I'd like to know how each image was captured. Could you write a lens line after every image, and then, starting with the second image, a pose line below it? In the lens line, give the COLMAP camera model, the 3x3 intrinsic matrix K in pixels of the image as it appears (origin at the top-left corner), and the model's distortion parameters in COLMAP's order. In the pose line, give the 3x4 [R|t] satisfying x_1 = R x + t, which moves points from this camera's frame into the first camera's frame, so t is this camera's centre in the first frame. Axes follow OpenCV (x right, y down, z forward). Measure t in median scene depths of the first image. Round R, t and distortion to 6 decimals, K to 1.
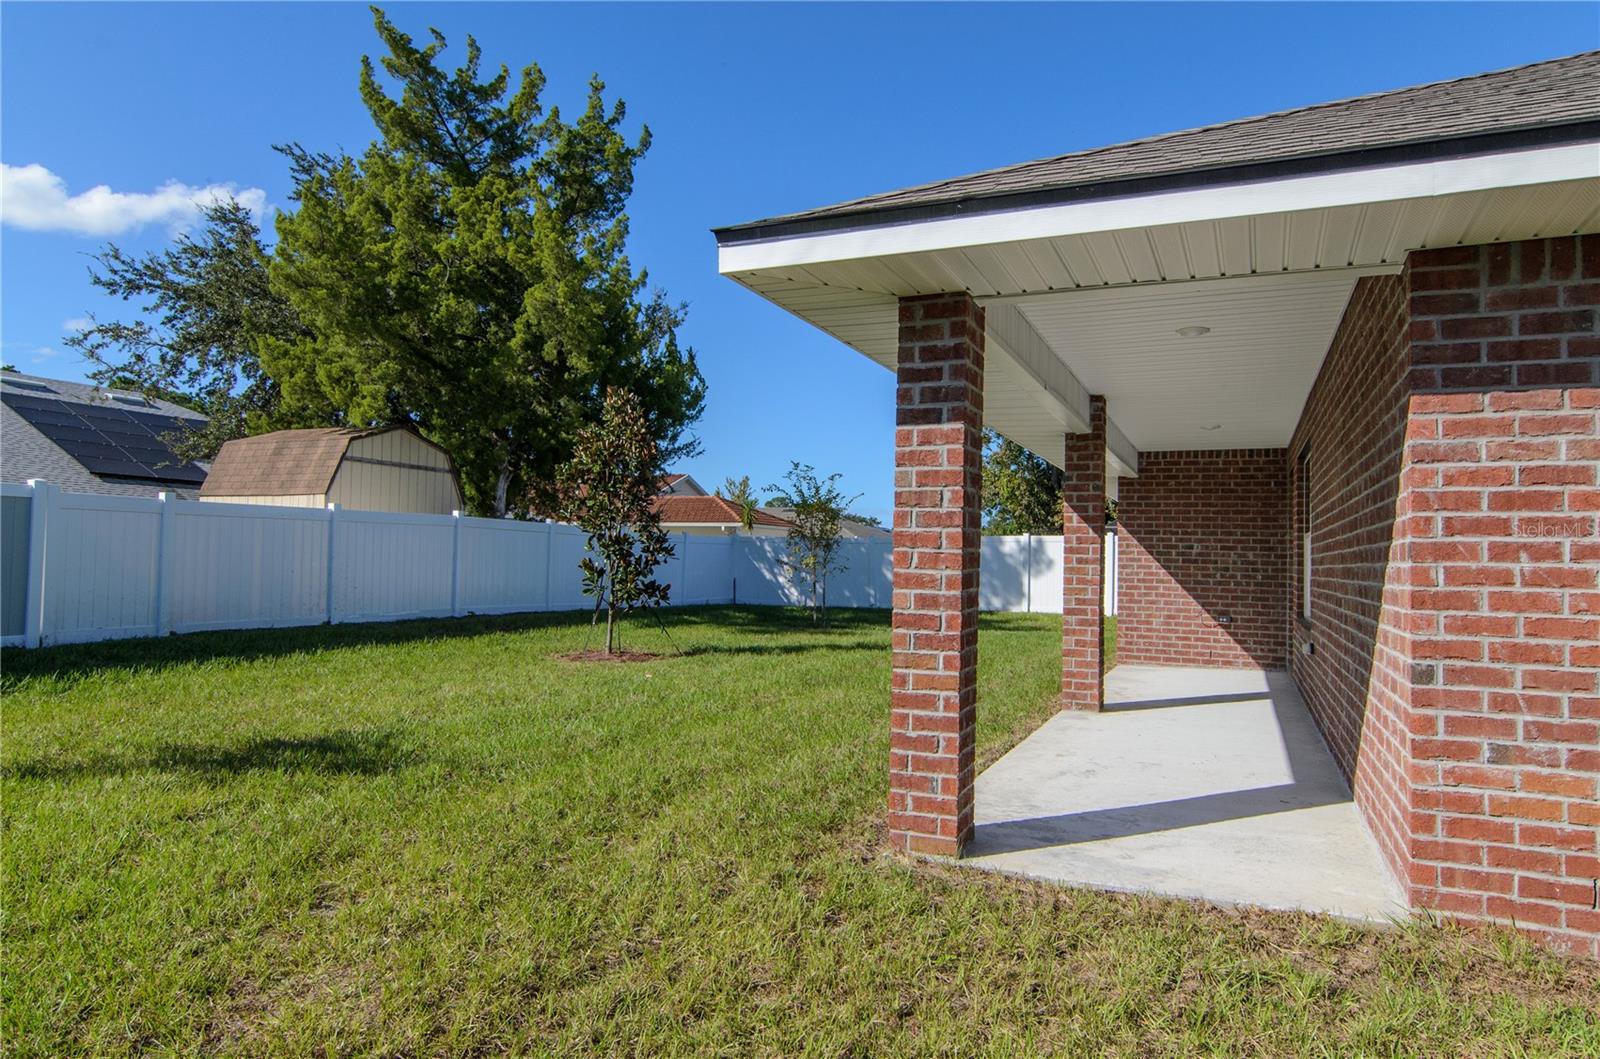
lens RADIAL K [[964.9, 0, 800.0], [0, 964.9, 529.5], [0, 0, 1]] dist [0.000457, 0.000472]
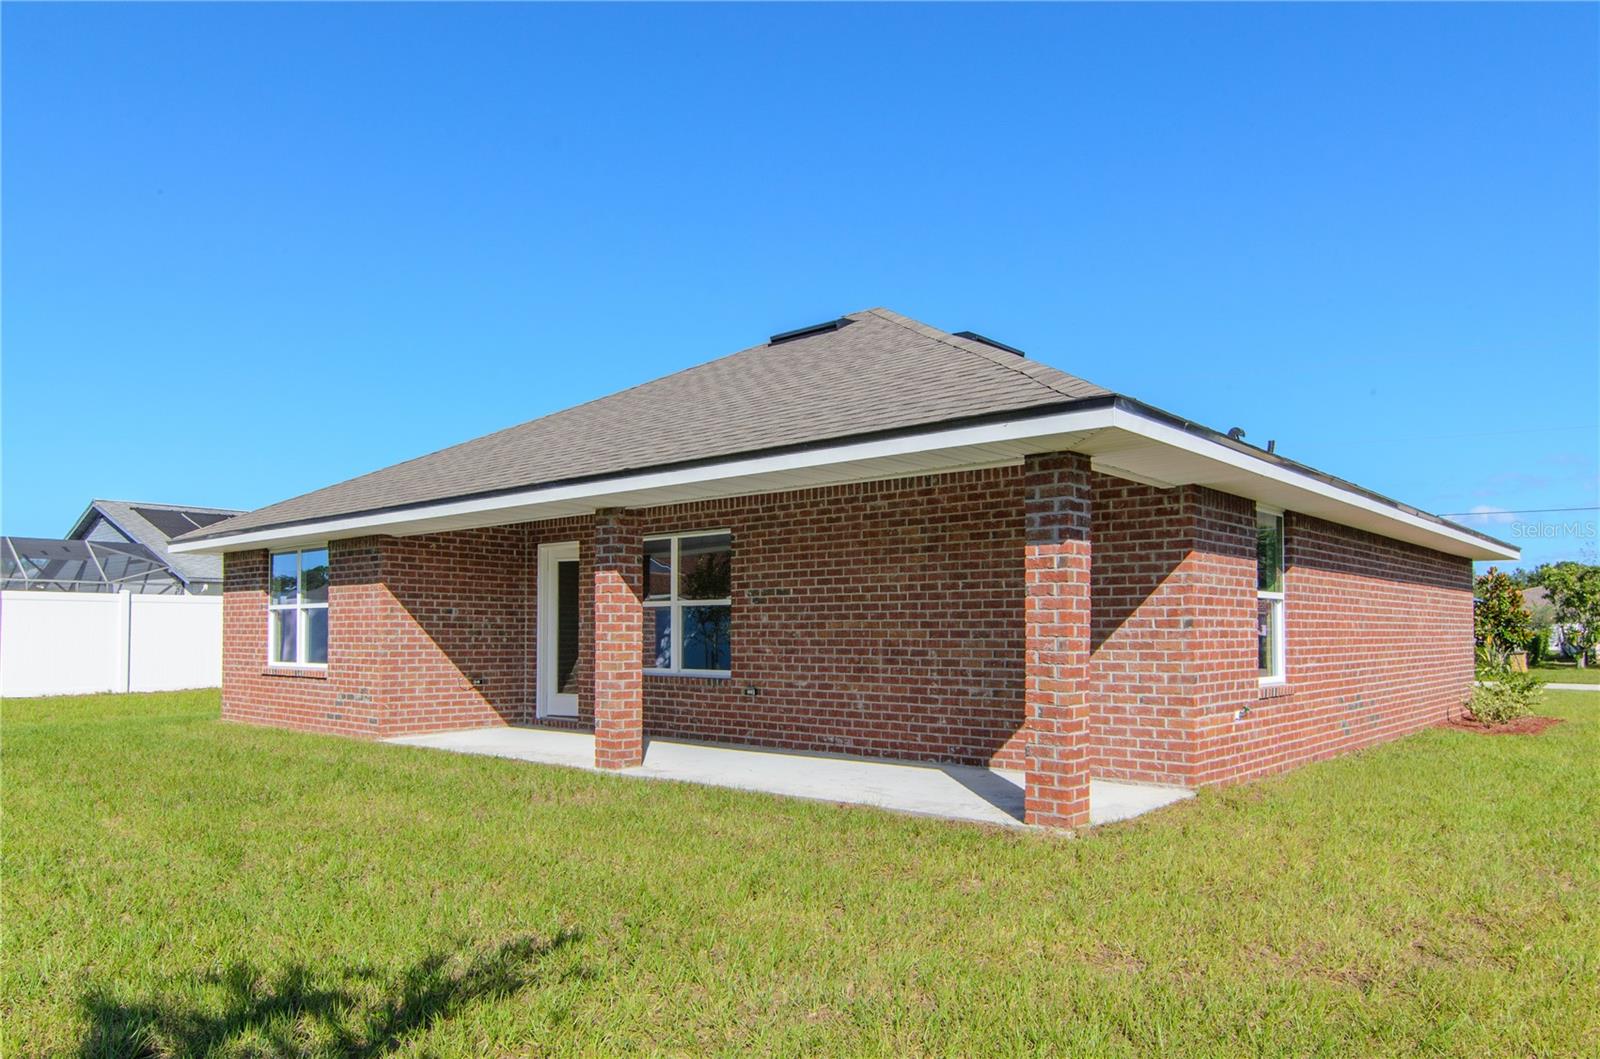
lens RADIAL K [[1100.1, 0, 799.1], [0, 1100.1, 621.6], [0, 0, 1]] dist [0.027413, -0.000351]
pose [[0.306770, -0.009899, 0.951732, -0.567885], [-0.025205, 0.999511, 0.018521, -0.001426], [-0.951450, -0.029670, 0.306371, 0.310364]]
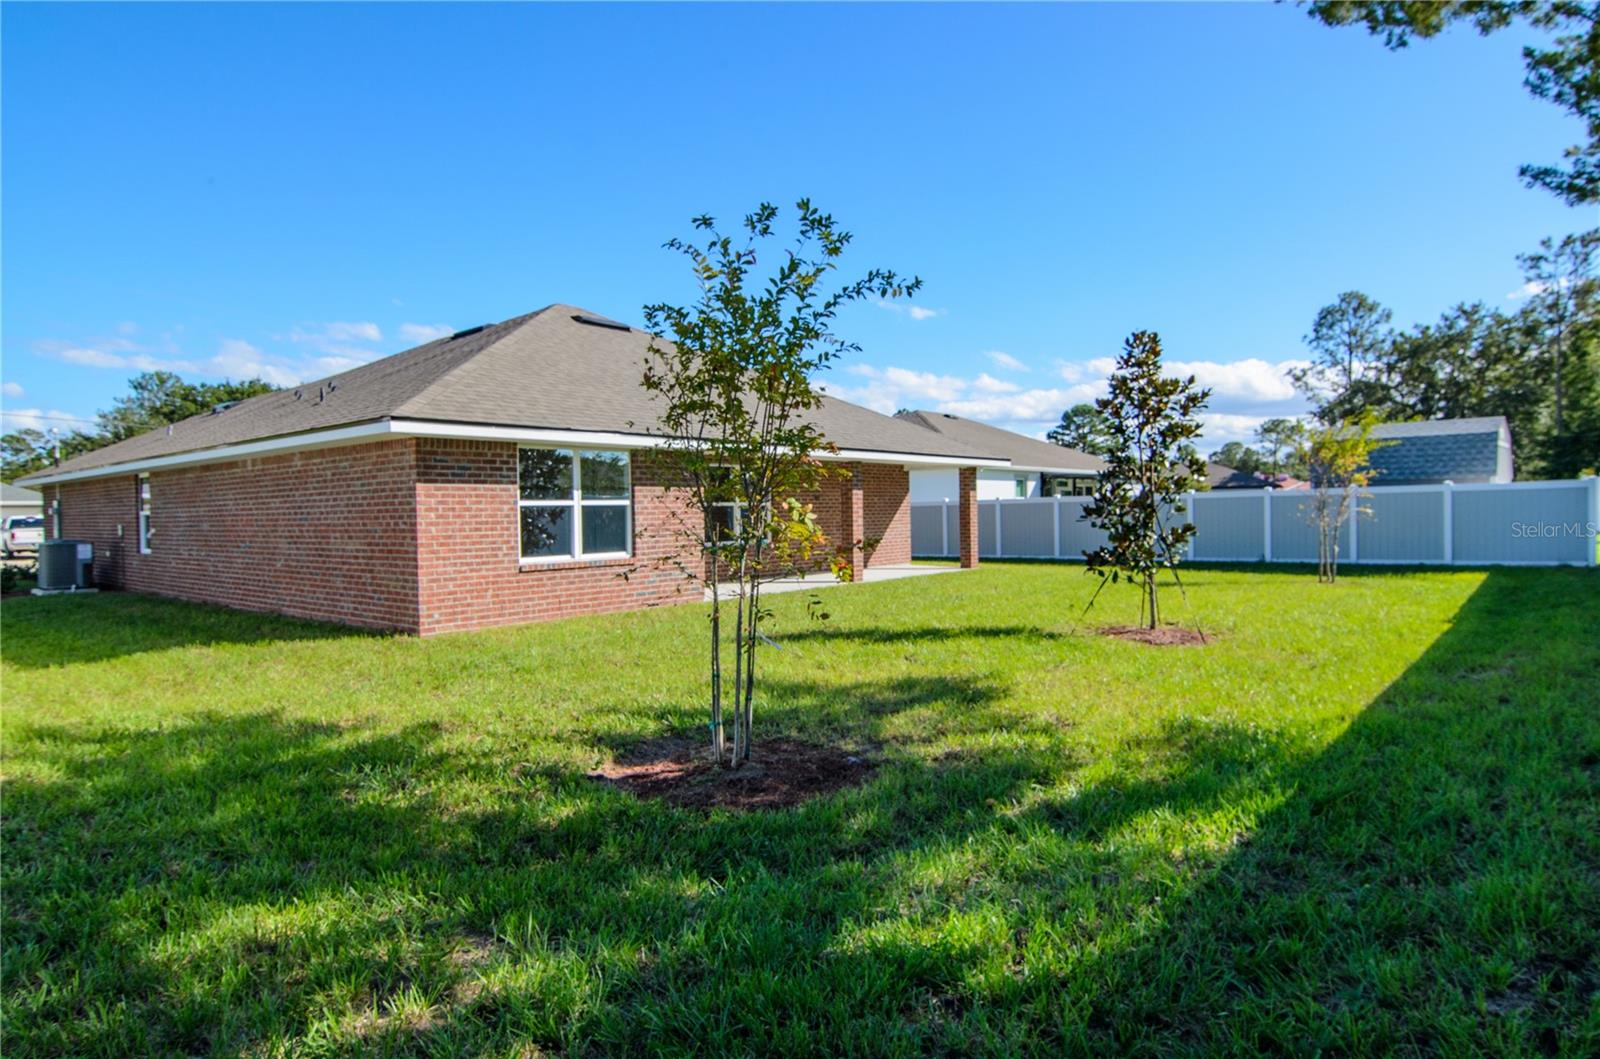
lens RADIAL K [[890.6, 0, 800.0], [0, 890.6, 529.5], [0, 0, 1]] dist [-0.012166, -0.000532]
pose [[-0.956213, -0.014764, 0.292298, -0.017581], [-0.015887, 0.999873, -0.001470, 0.061807], [-0.292239, -0.006050, -0.956326, 2.684739]]
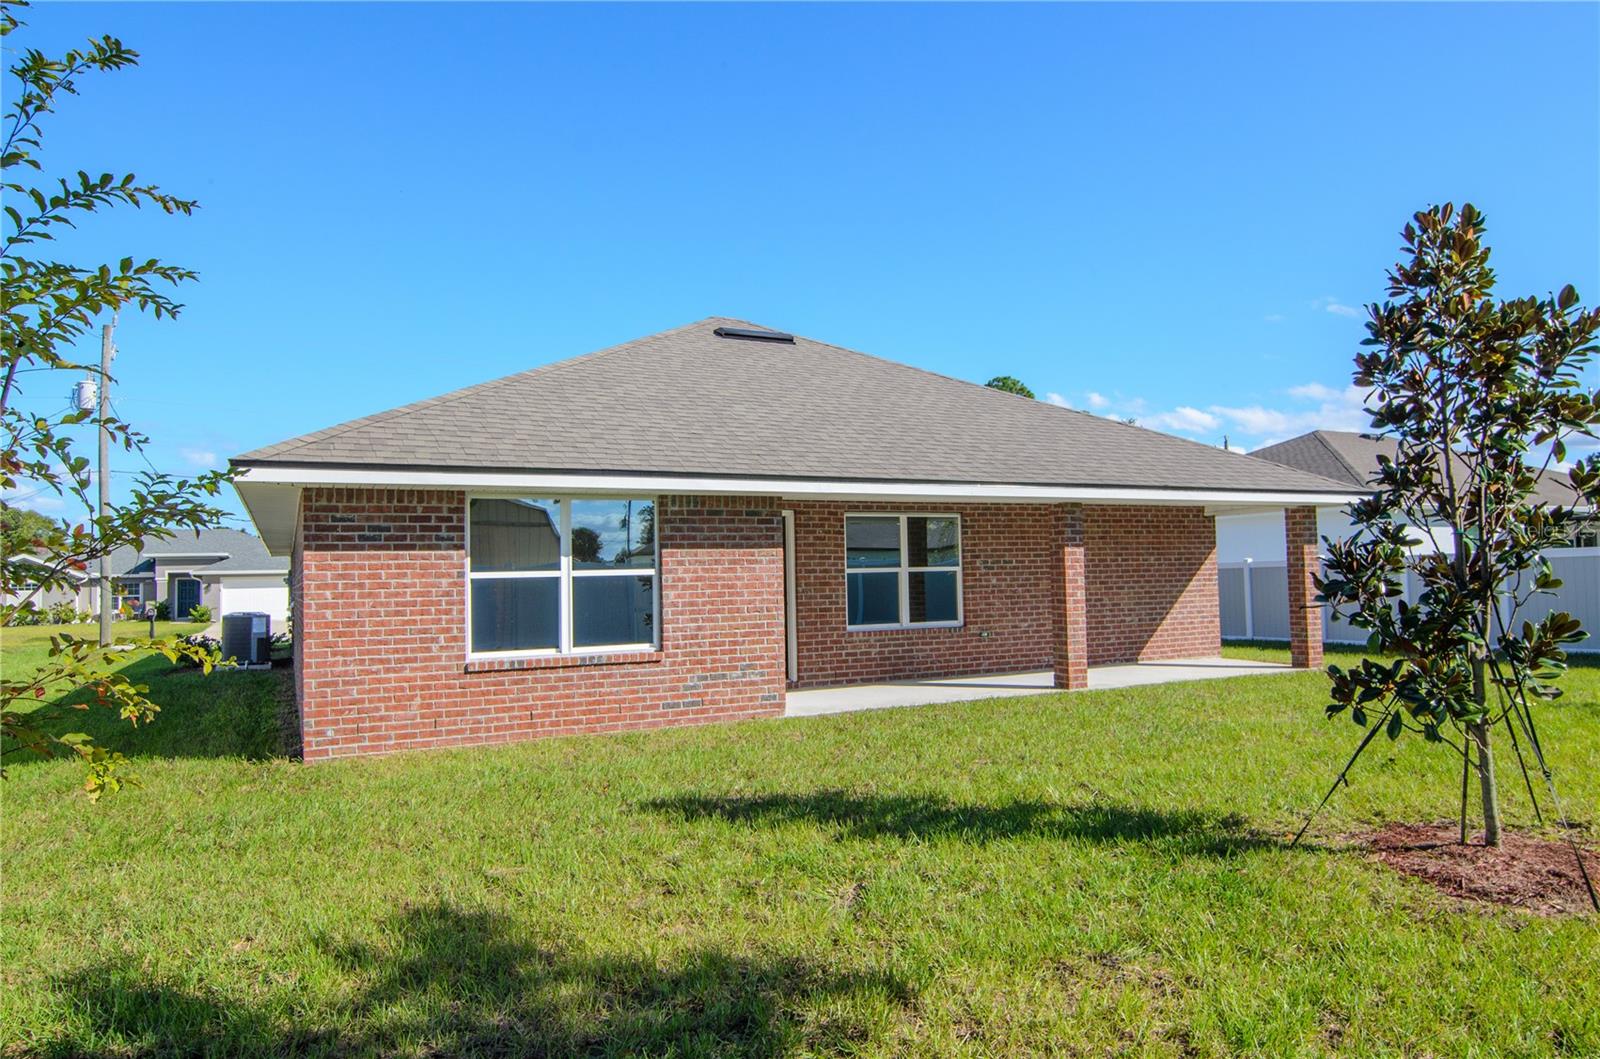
lens RADIAL K [[1034.0, 0, 800.0], [0, 1034.0, 529.5], [0, 0, 1]] dist [-0.003324, -0.001108]
pose [[-0.772129, 0.024882, 0.634979, -0.198729], [-0.015067, 0.998235, -0.057438, 0.036788], [-0.635288, -0.053916, -0.770391, 2.178823]]
